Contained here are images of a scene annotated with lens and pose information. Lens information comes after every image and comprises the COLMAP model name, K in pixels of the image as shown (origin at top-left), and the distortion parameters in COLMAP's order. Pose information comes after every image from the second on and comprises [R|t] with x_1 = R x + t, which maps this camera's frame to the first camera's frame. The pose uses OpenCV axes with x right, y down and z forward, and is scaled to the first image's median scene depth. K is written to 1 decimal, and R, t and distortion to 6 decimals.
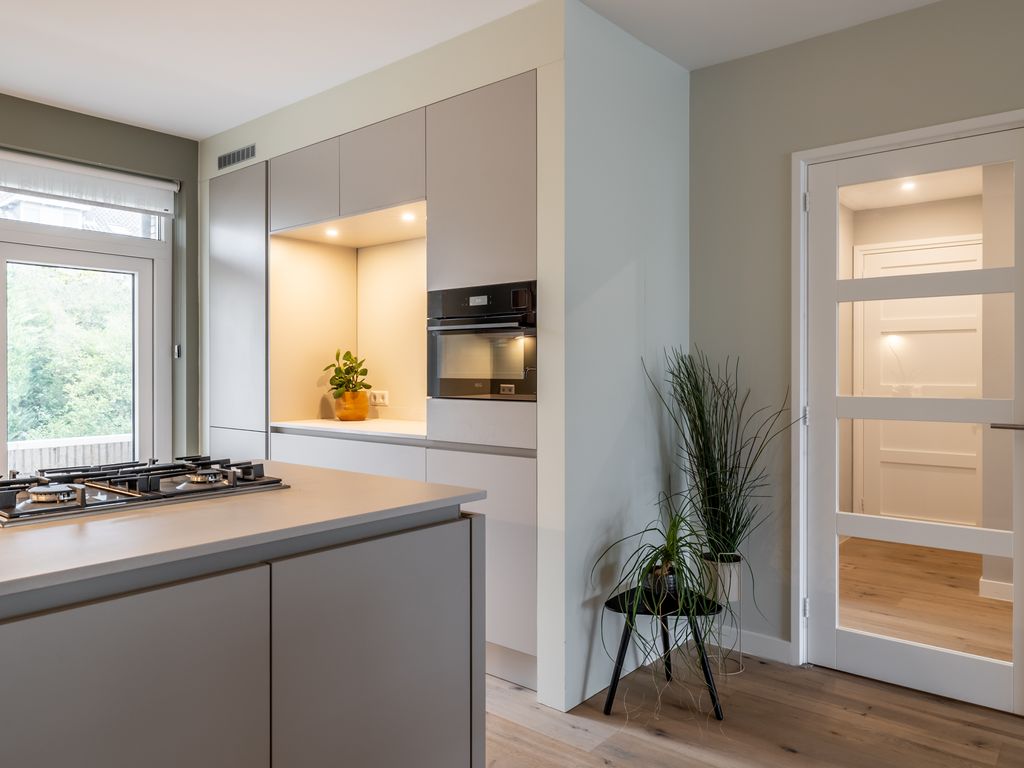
lens RADIAL K [[727.2, 0, 512.1], [0, 727.2, 372.1], [0, 0, 1]] dist [-0.002490, 0.001941]
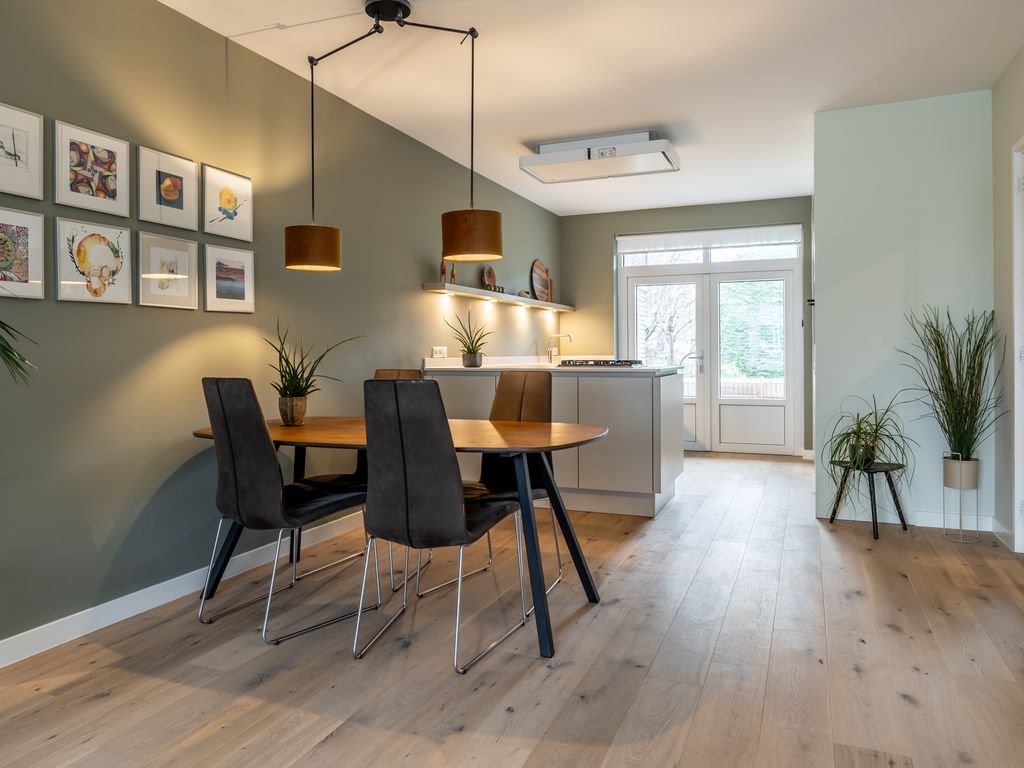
lens RADIAL K [[718.2, 0, 511.4], [0, 718.2, 351.5], [0, 0, 1]] dist [-0.004336, -0.000693]
pose [[0.302187, -0.002900, -0.953244, 0.966989], [0.005104, 0.999986, -0.001424, 0.038277], [0.953235, -0.004435, 0.302197, -0.153883]]
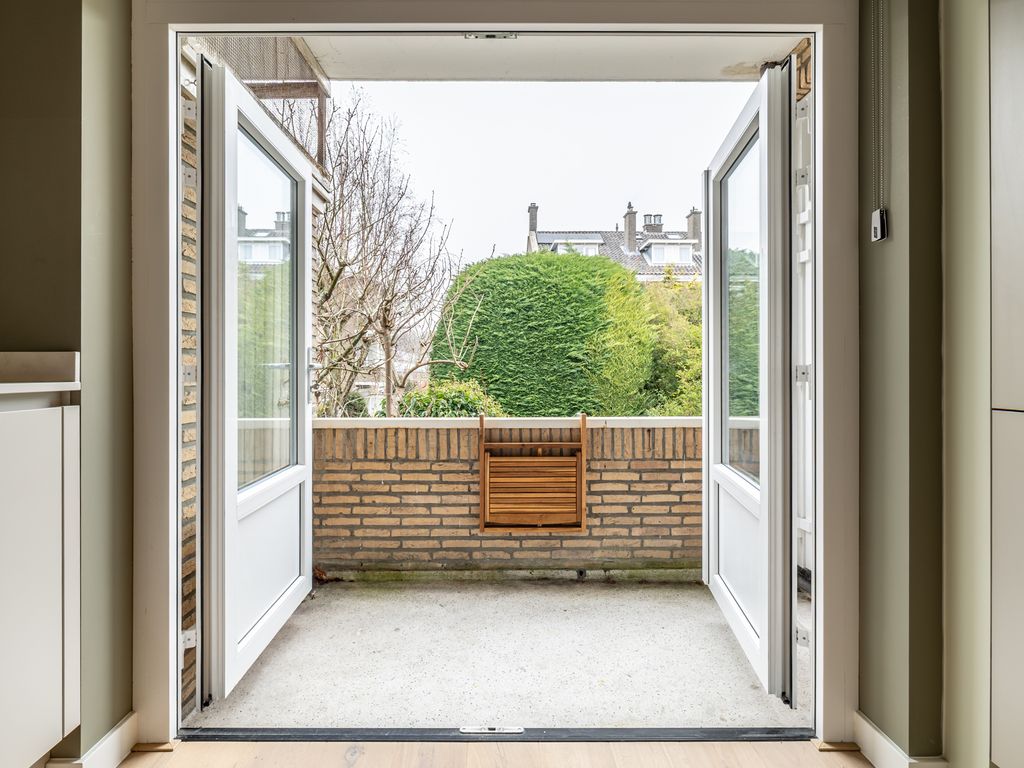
lens RADIAL K [[558.0, 0, 495.9], [0, 558.0, 369.7], [0, 0, 1]] dist [0.000797, 0.000474]
pose [[0.641450, -0.001249, -0.767164, -0.373795], [-0.001121, 0.999996, -0.002565, 0.058440], [0.767164, 0.002505, 0.641446, 0.657861]]
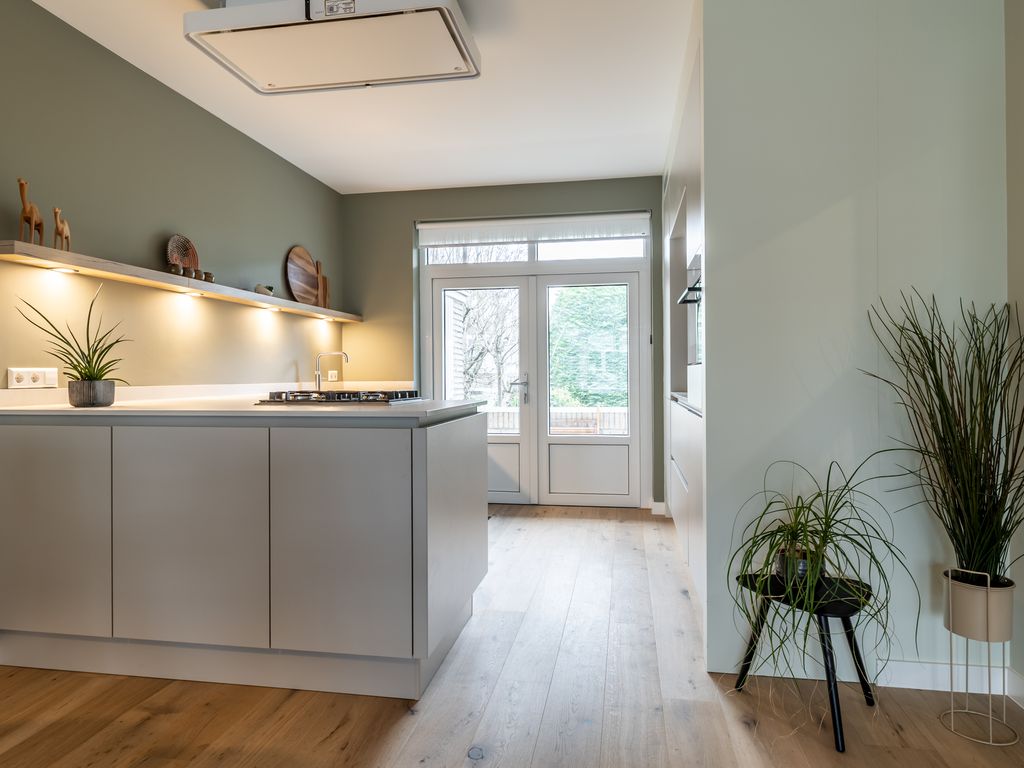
lens RADIAL K [[647.9, 0, 510.8], [0, 647.9, 375.8], [0, 0, 1]] dist [0.001843, -0.000498]
pose [[0.498934, -0.002508, -0.866636, 0.450626], [0.006291, 0.999980, 0.000728, 0.037243], [0.866617, -0.005816, 0.498940, 0.204047]]
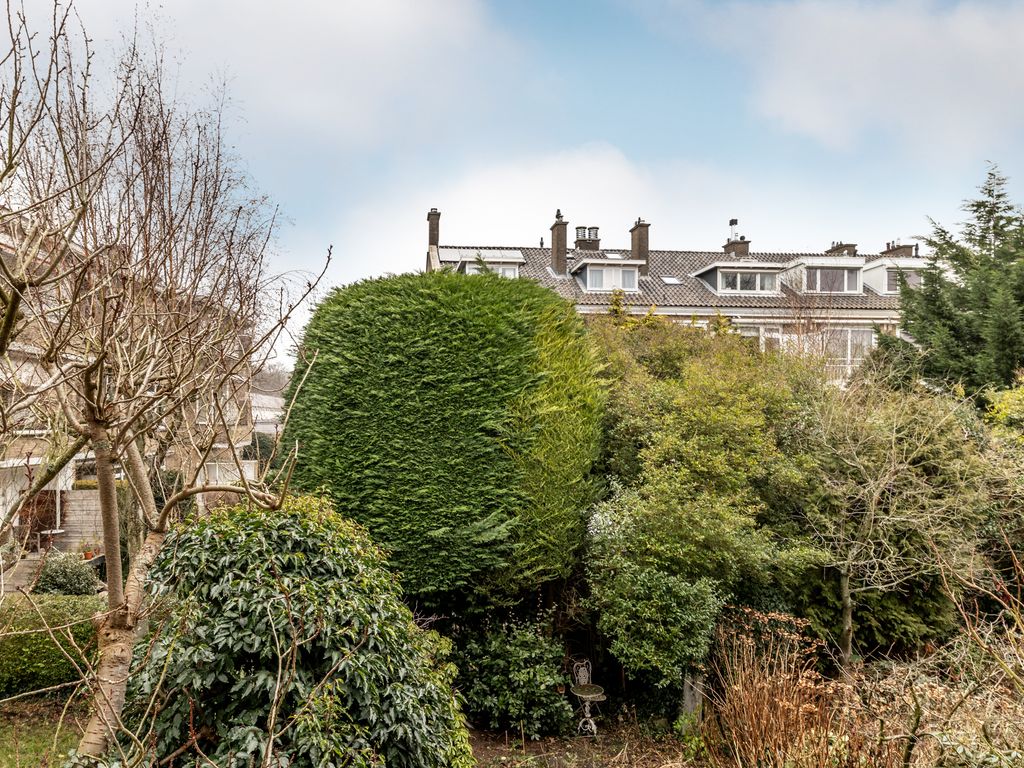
lens RADIAL K [[682.0, 0, 445.3], [0, 682.0, 436.9], [0, 0, 1]] dist [0.007025, 0.000310]
pose [[0.701331, 0.019174, -0.712577, -0.752041], [-0.001908, 0.999685, 0.025022, -0.048101], [0.712833, -0.016189, 0.701147, 1.049459]]
